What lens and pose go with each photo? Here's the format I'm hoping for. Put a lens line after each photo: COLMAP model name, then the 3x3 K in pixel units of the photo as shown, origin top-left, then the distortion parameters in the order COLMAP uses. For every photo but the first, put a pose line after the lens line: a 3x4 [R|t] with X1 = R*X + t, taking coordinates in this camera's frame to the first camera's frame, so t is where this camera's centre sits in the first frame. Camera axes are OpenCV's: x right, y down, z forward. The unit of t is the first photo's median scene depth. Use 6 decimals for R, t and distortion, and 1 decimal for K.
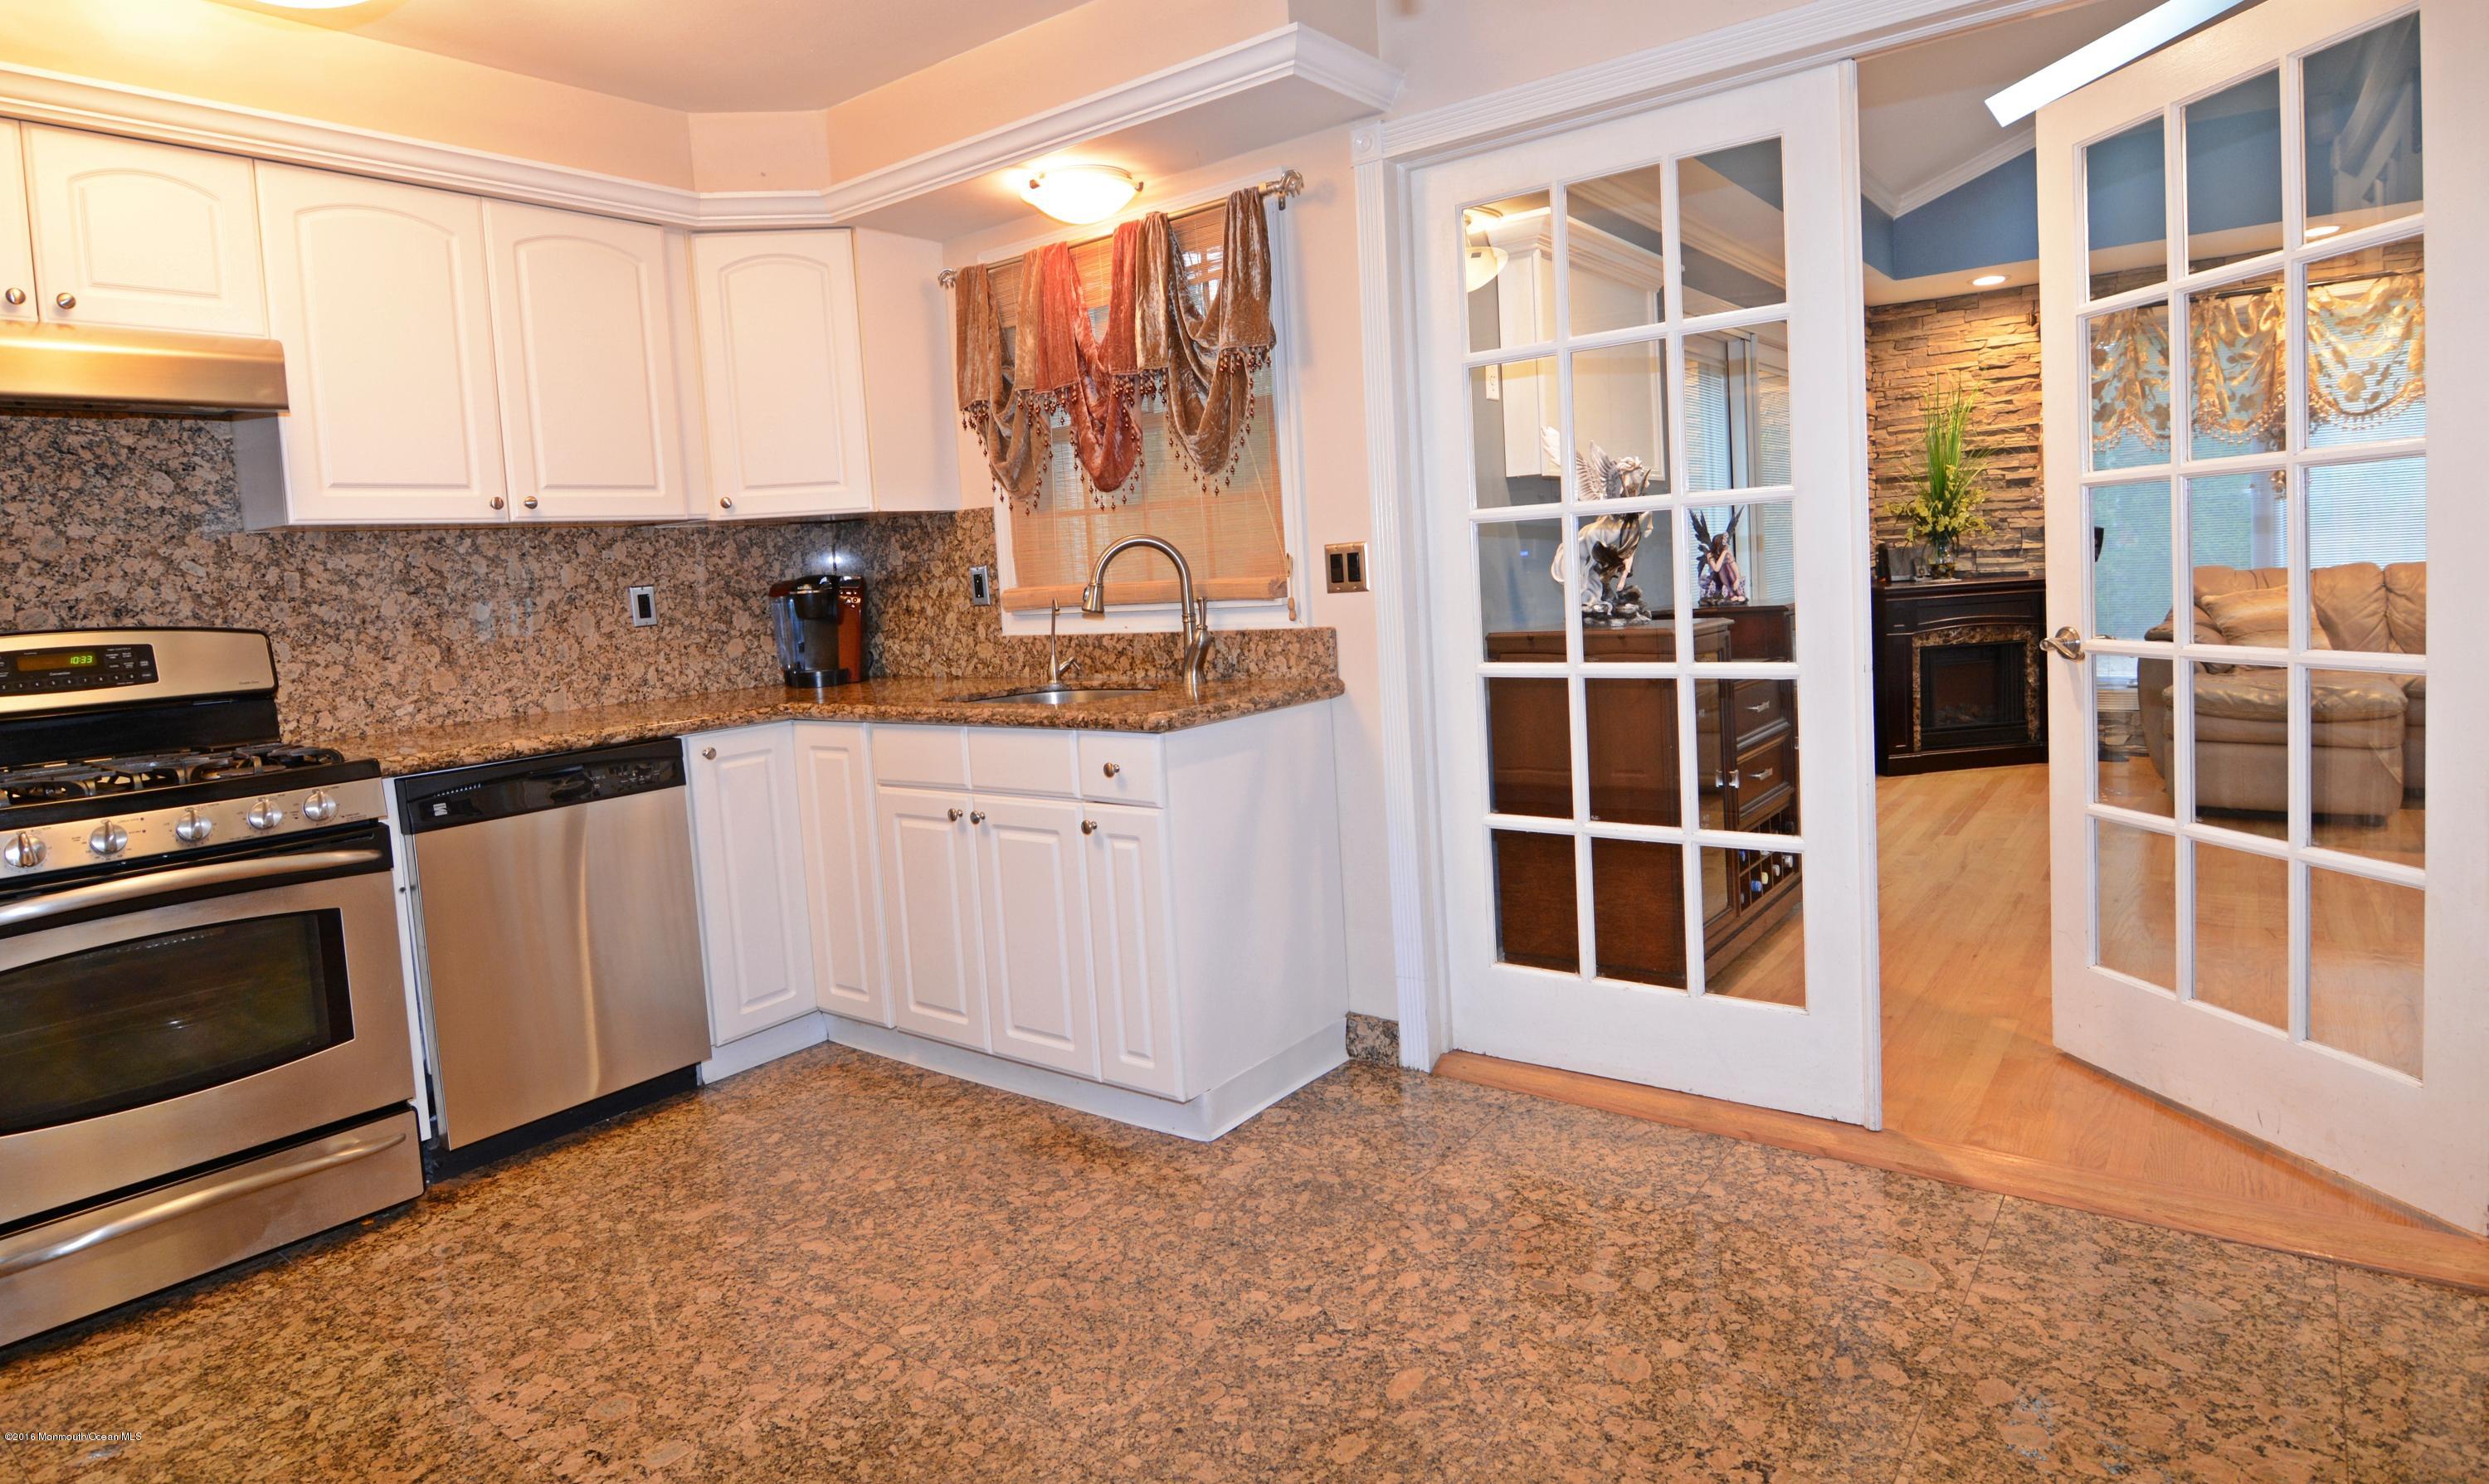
lens RADIAL K [[1357.1, 0, 1251.1], [0, 1357.1, 664.7], [0, 0, 1]] dist [-0.015794, -0.003988]
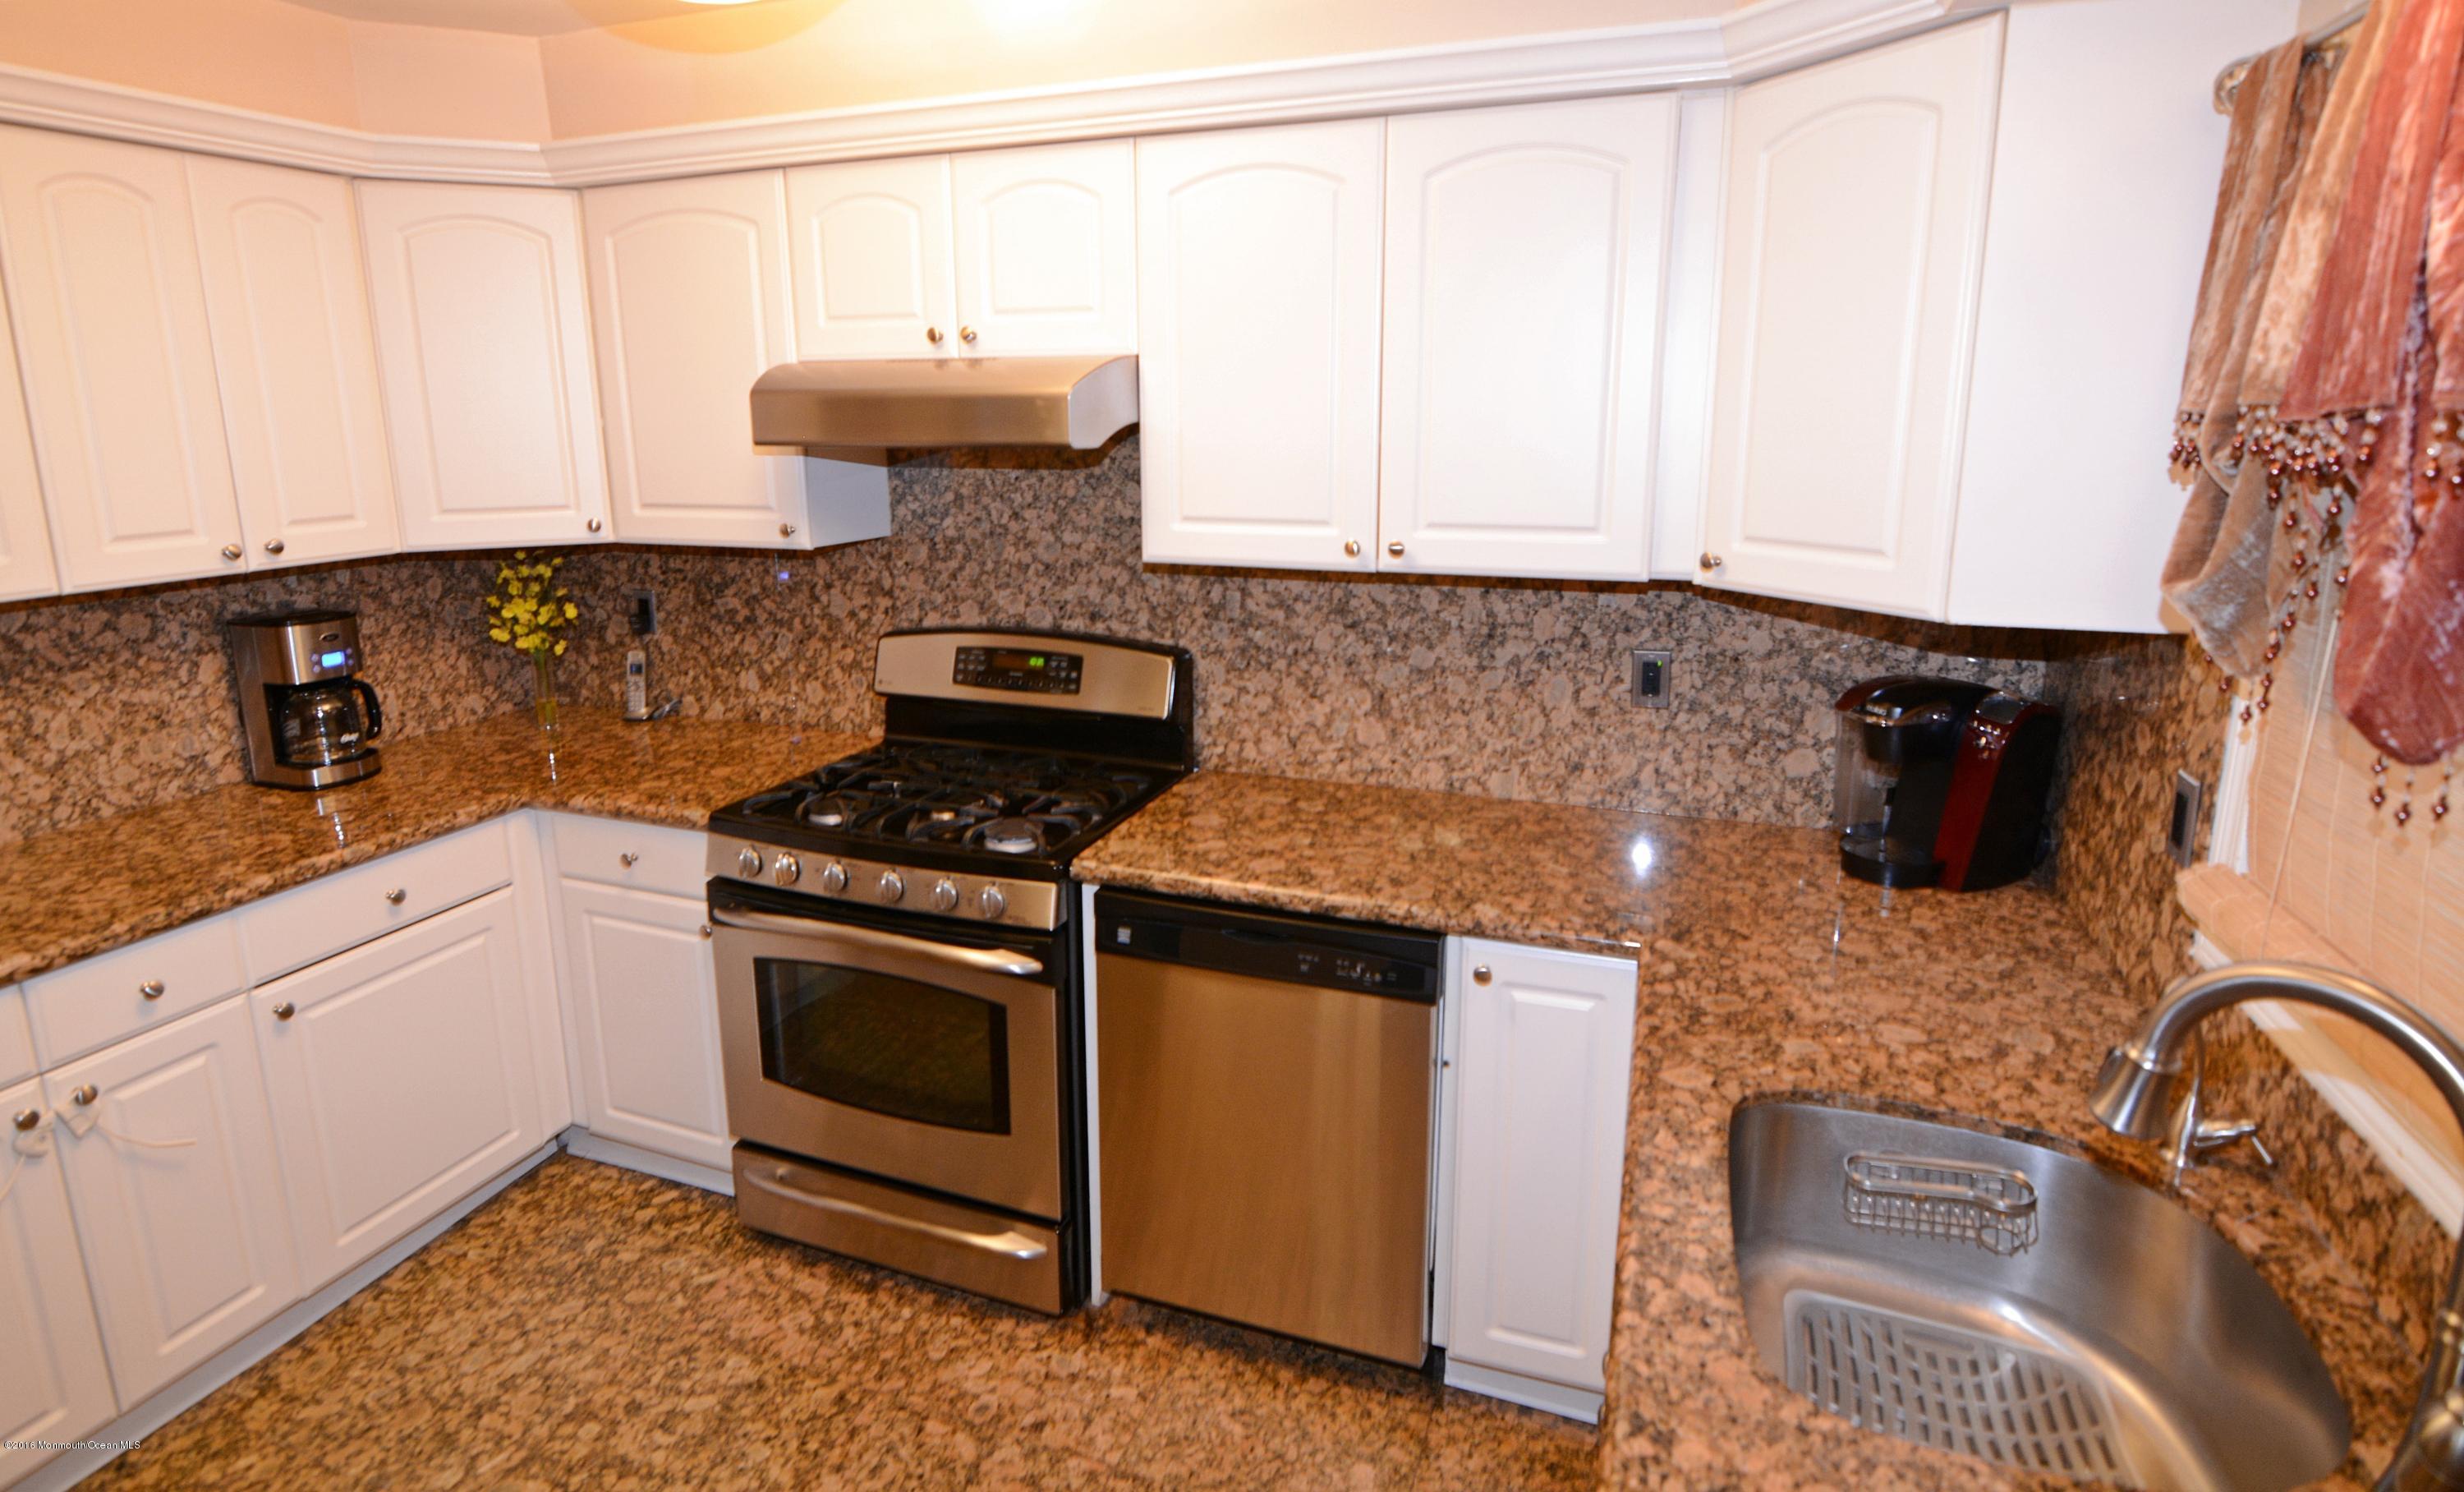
lens RADIAL K [[1239.6, 0, 1214.0], [0, 1239.6, 667.6], [0, 0, 1]] dist [-0.006530, -0.012757]
pose [[0.286660, 0.247329, -0.925556, 0.078502], [-0.085276, 0.968854, 0.232488, -0.209617], [0.954230, 0.012283, 0.298823, 0.720098]]
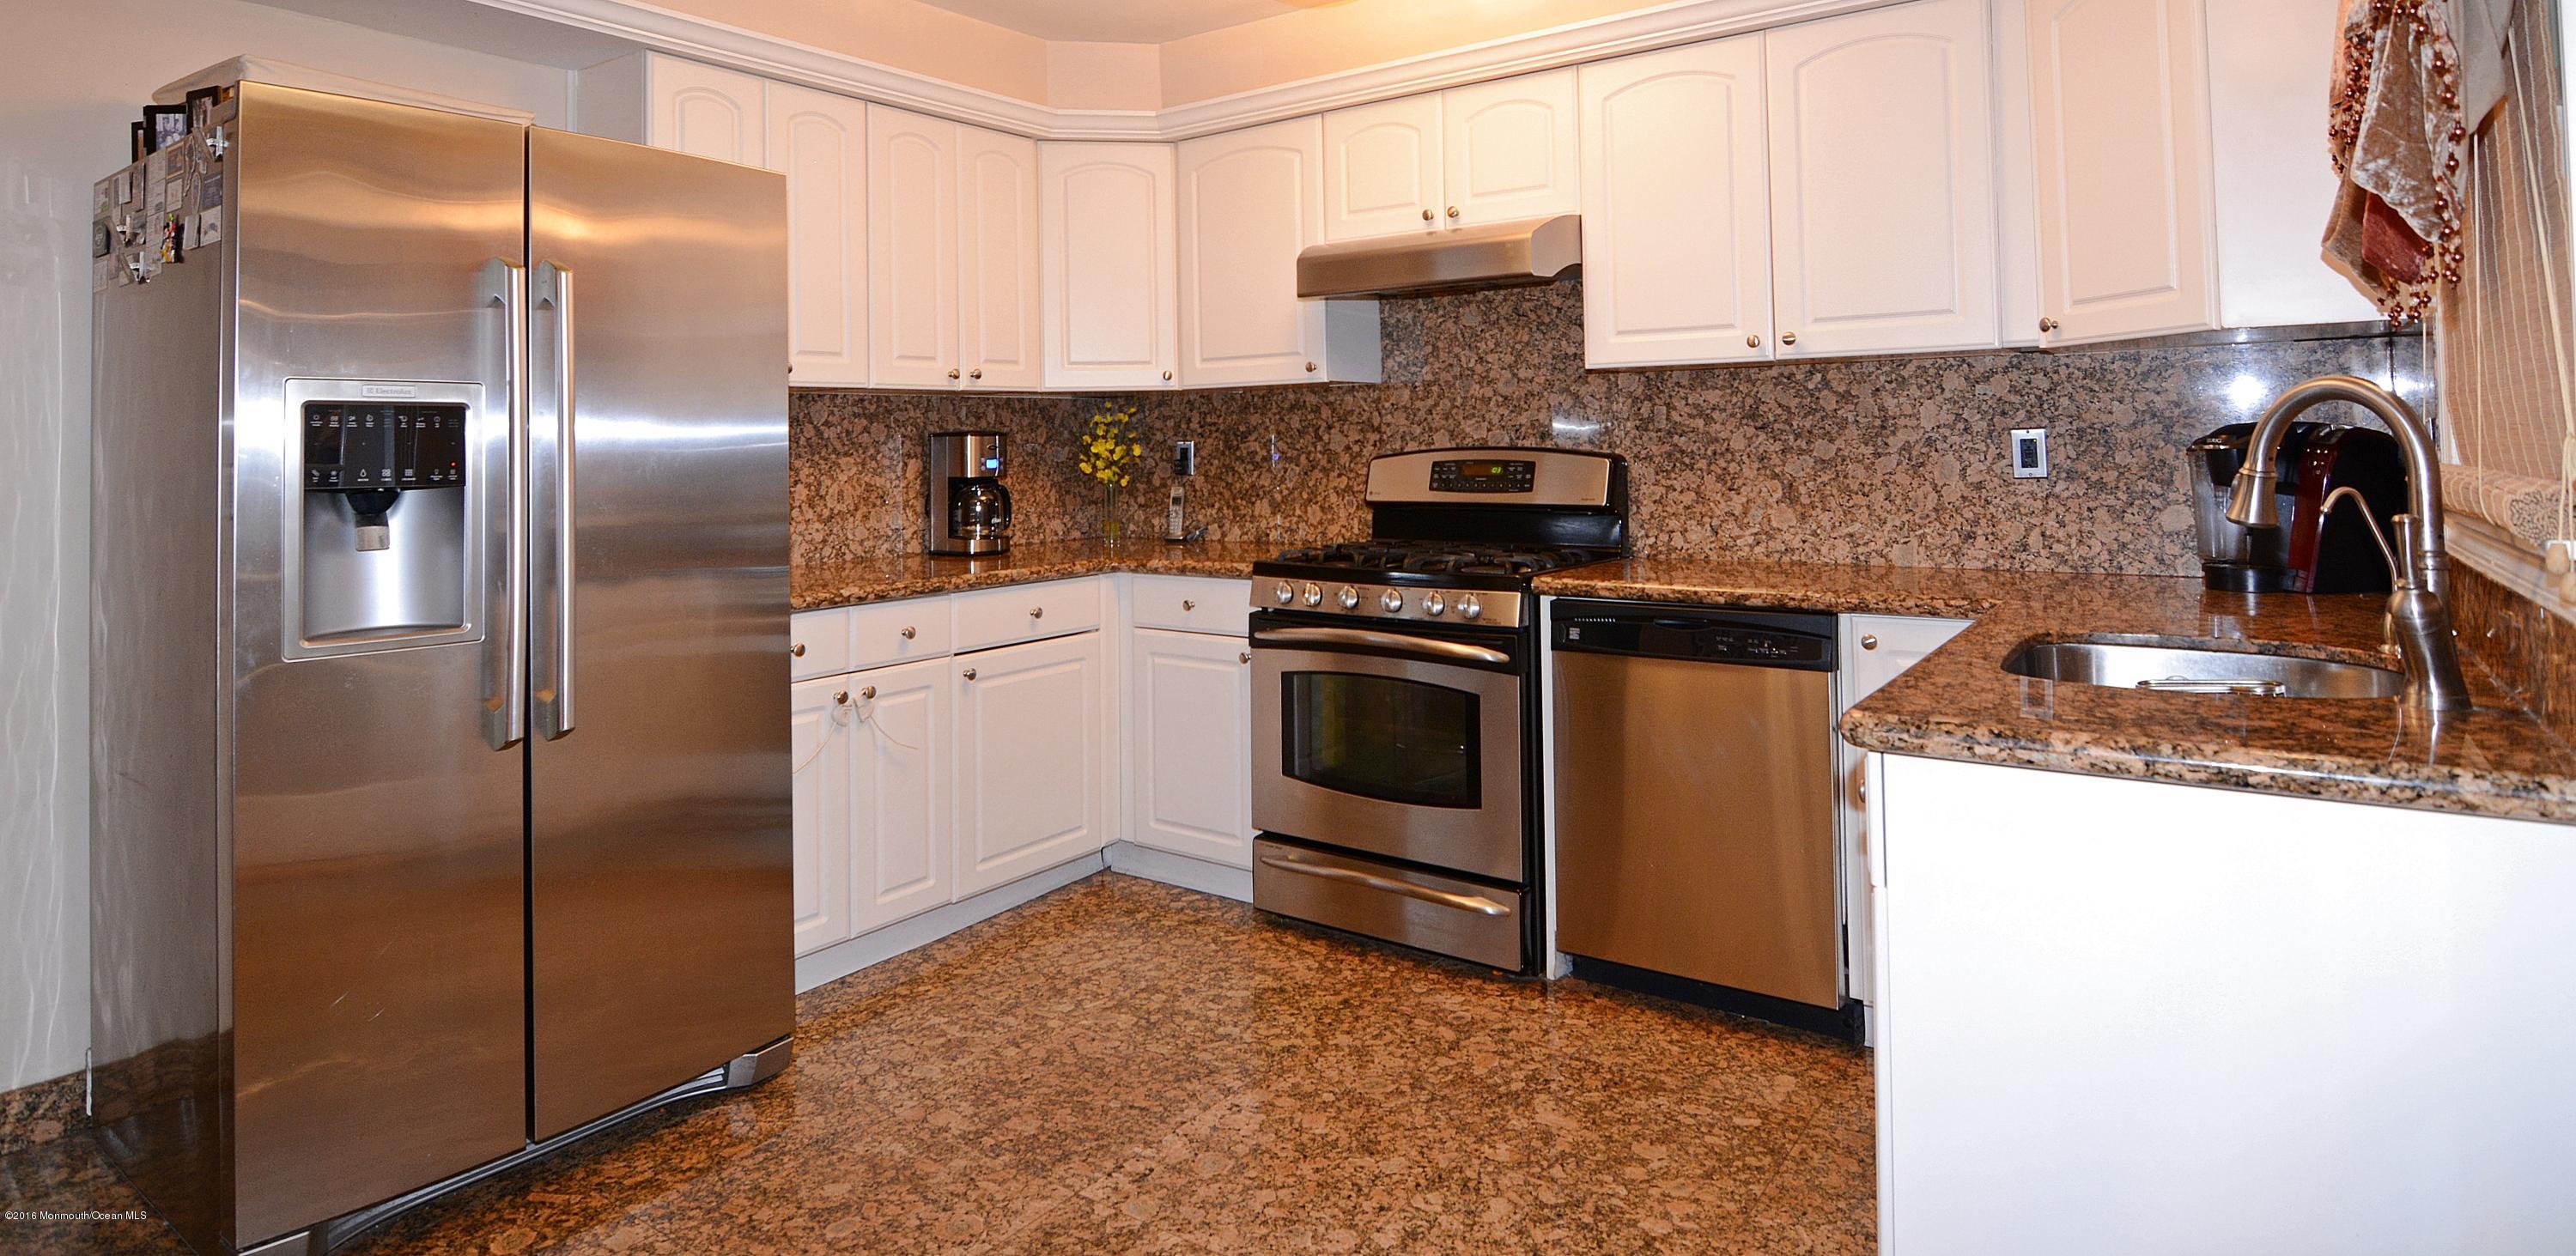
lens RADIAL K [[1360.8, 0, 1252.8], [0, 1360.8, 396.2], [0, 0, 1]] dist [-0.011323, -0.006000]
pose [[0.007290, 0.020487, -0.999764, 0.423067], [-0.062112, 0.997869, 0.019996, -0.077291], [0.998043, 0.061951, 0.008547, 0.633427]]
